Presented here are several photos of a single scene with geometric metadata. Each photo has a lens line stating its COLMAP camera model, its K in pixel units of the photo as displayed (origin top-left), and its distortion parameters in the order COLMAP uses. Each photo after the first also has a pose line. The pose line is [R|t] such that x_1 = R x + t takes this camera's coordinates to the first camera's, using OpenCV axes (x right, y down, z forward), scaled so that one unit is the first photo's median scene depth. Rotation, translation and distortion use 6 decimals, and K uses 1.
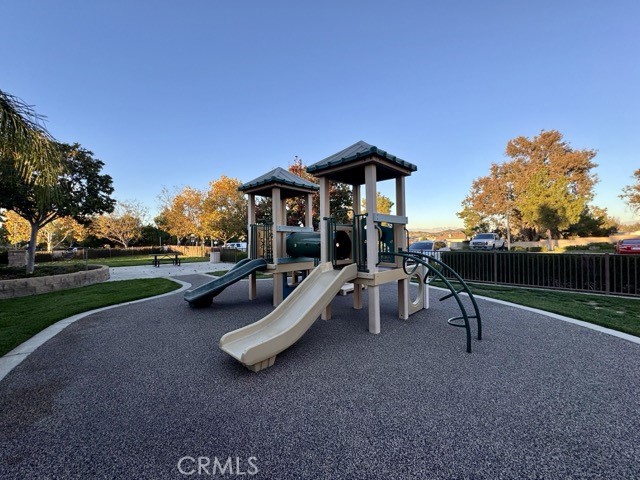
lens RADIAL K [[255.8, 0, 317.4], [0, 255.8, 238.6], [0, 0, 1]] dist [-0.003414, 0.000438]
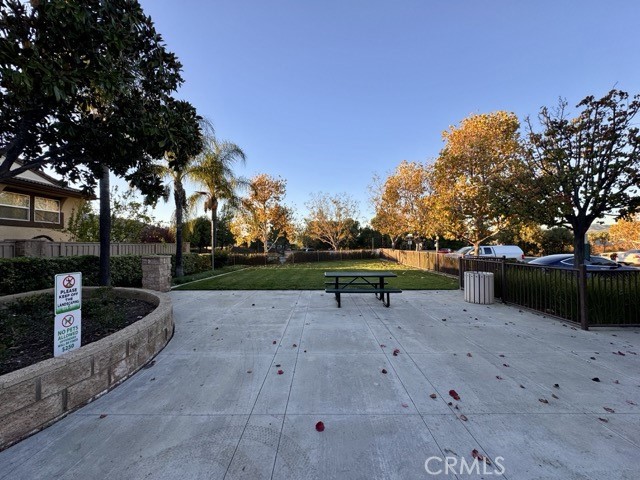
lens RADIAL K [[255.8, 0, 320.4], [0, 255.8, 240.1], [0, 0, 1]] dist [-0.003414, 0.000438]
pose [[0.710987, -0.004202, -0.703193, -0.178898], [0.001764, 0.999990, -0.004192, 0.004404], [0.703203, 0.001740, 0.710987, 0.342848]]
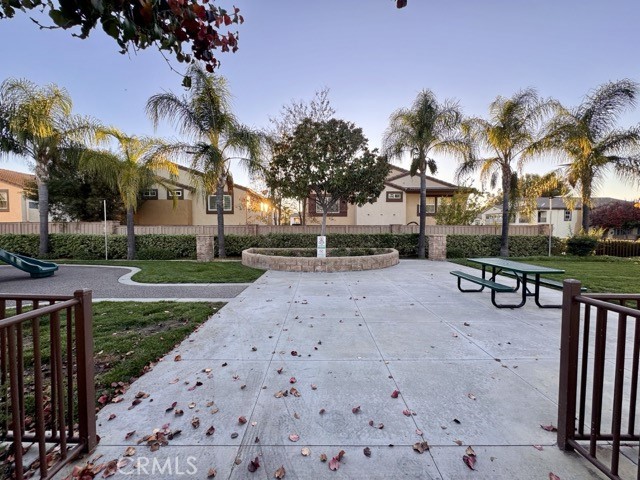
lens RADIAL K [[255.8, 0, 320.1], [0, 255.8, 237.3], [0, 0, 1]] dist [-0.003414, 0.000438]
pose [[-0.701797, 0.038334, -0.711345, -0.097145], [0.017664, 0.999181, 0.036418, 0.006047], [0.712158, 0.012993, -0.701899, 0.554831]]
